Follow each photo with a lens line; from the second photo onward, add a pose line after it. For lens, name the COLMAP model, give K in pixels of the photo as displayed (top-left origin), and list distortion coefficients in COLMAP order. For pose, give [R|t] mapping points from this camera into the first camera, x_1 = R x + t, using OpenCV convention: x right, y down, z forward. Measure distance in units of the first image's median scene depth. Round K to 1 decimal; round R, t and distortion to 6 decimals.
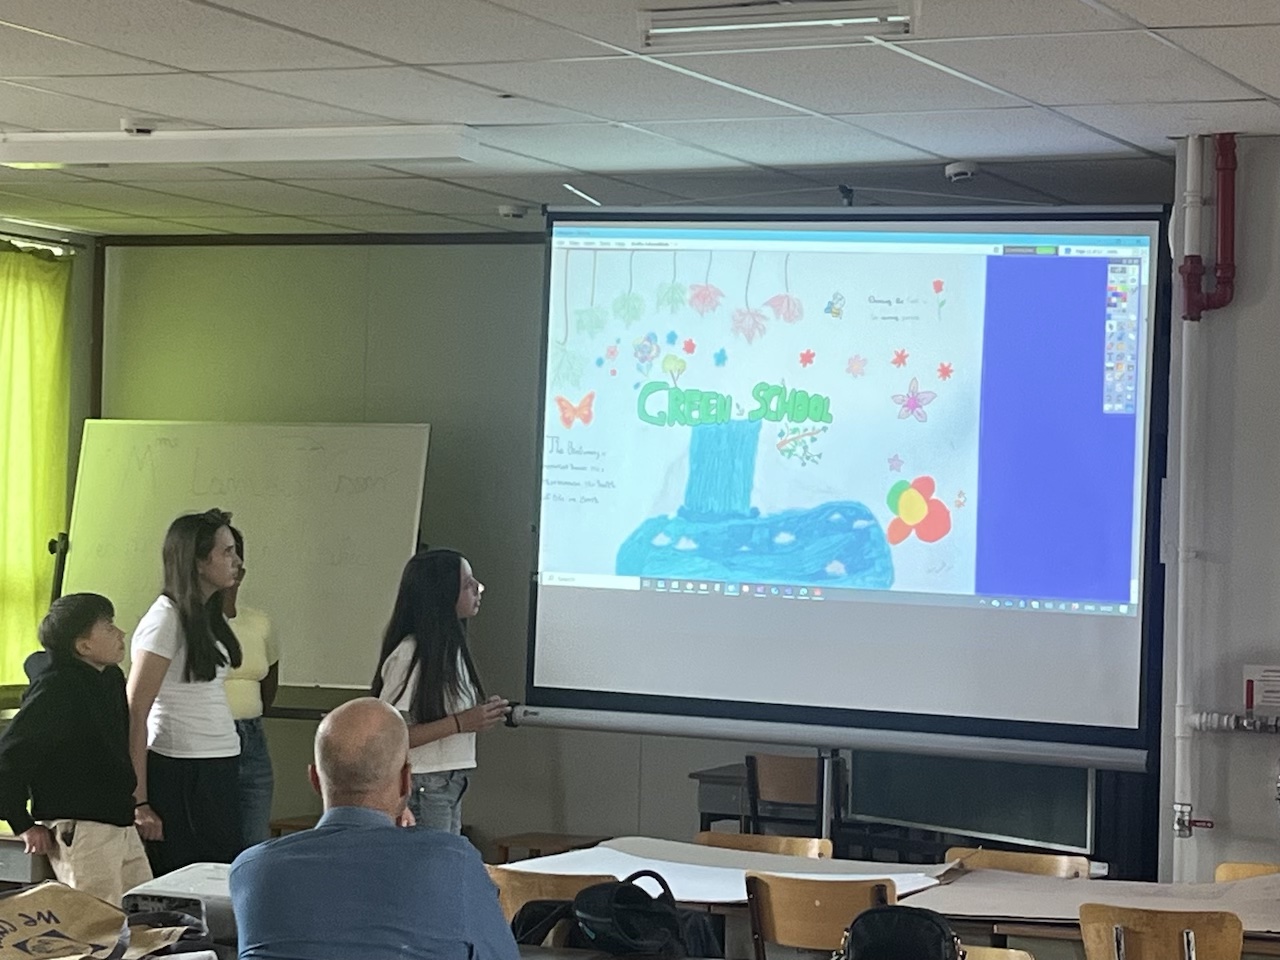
lens RADIAL K [[3242.0, 0, 662.2], [0, 3242.0, 481.7], [0, 0, 1]] dist [0.151939, 0.123623]
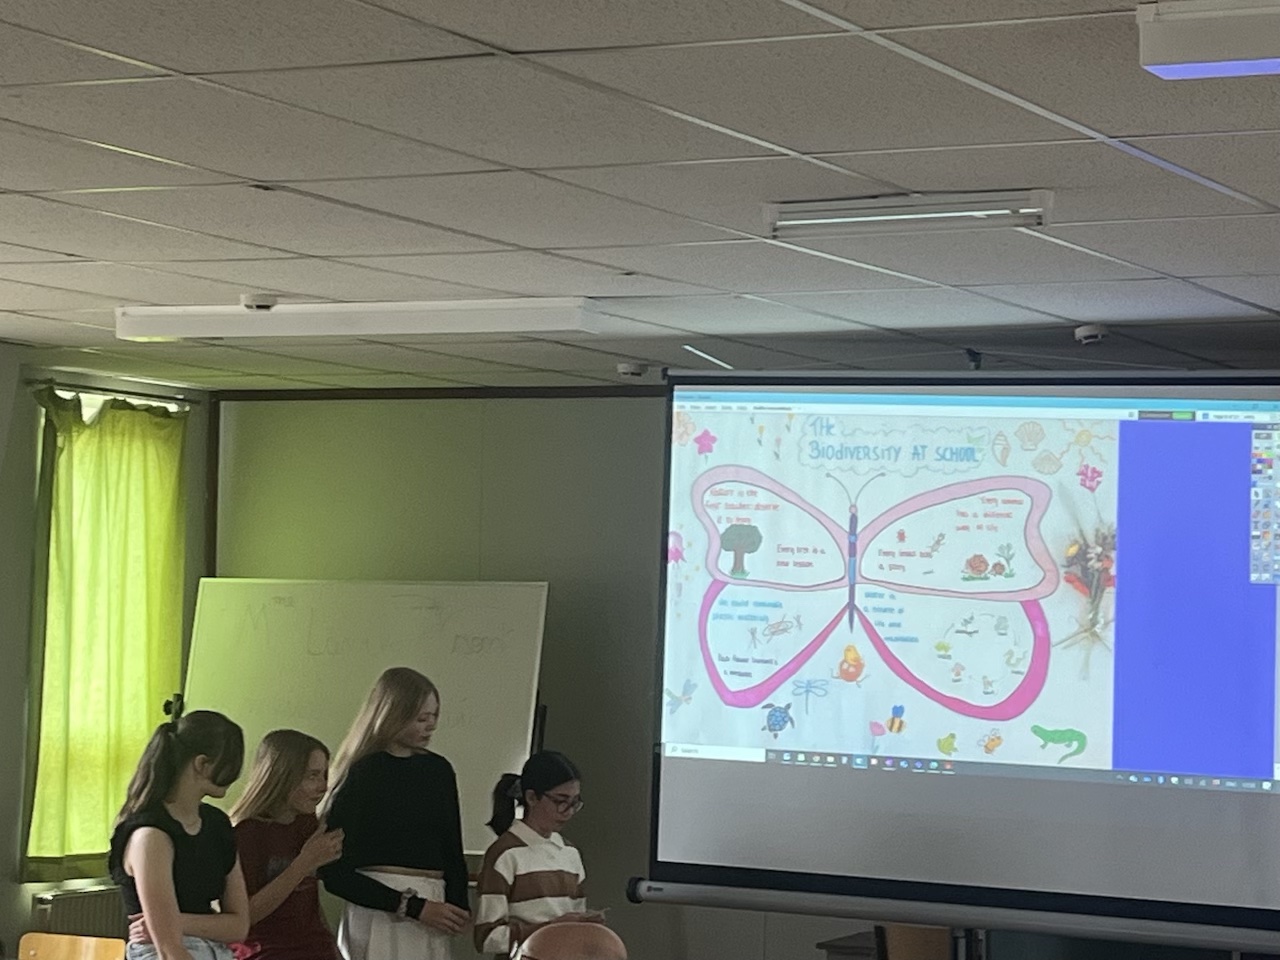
lens RADIAL K [[3311.4, 0, 640.0], [0, 3311.4, 480.0], [0, 0, 1]] dist [0.161008, -0.385221]
pose [[0.999134, -0.008280, -0.040771, -0.003479], [0.006881, 0.999386, -0.034345, -0.018772], [0.041030, 0.034034, 0.998578, -0.002226]]
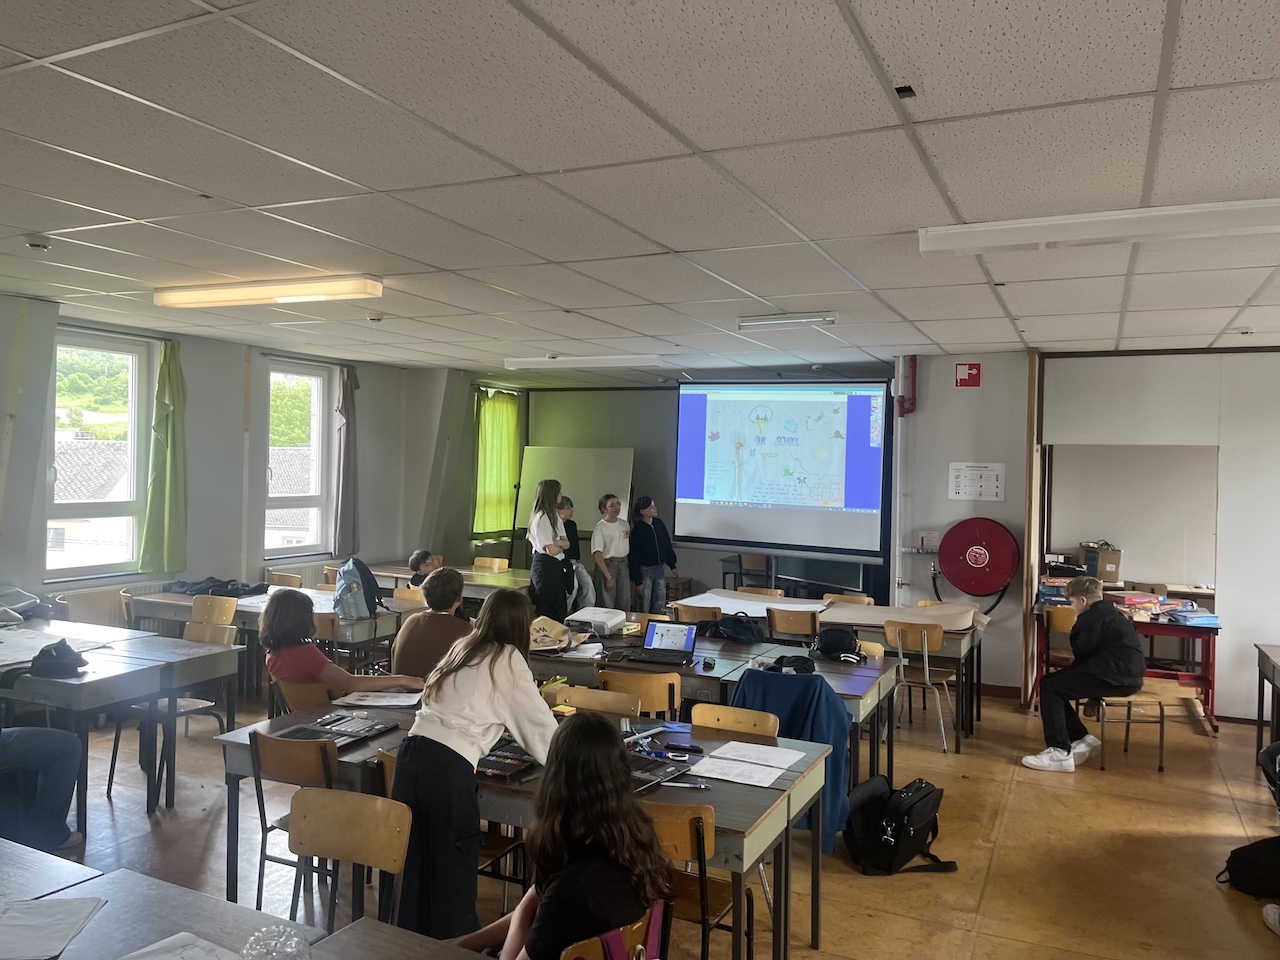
lens RADIAL K [[958.0, 0, 640.0], [0, 958.0, 480.0], [0, 0, 1]] dist [0.094523, 0.000171]
pose [[0.999410, -0.004441, -0.034063, -0.046332], [0.005380, 0.999606, 0.027534, -0.016388], [0.033927, -0.027701, 0.999040, 0.093620]]
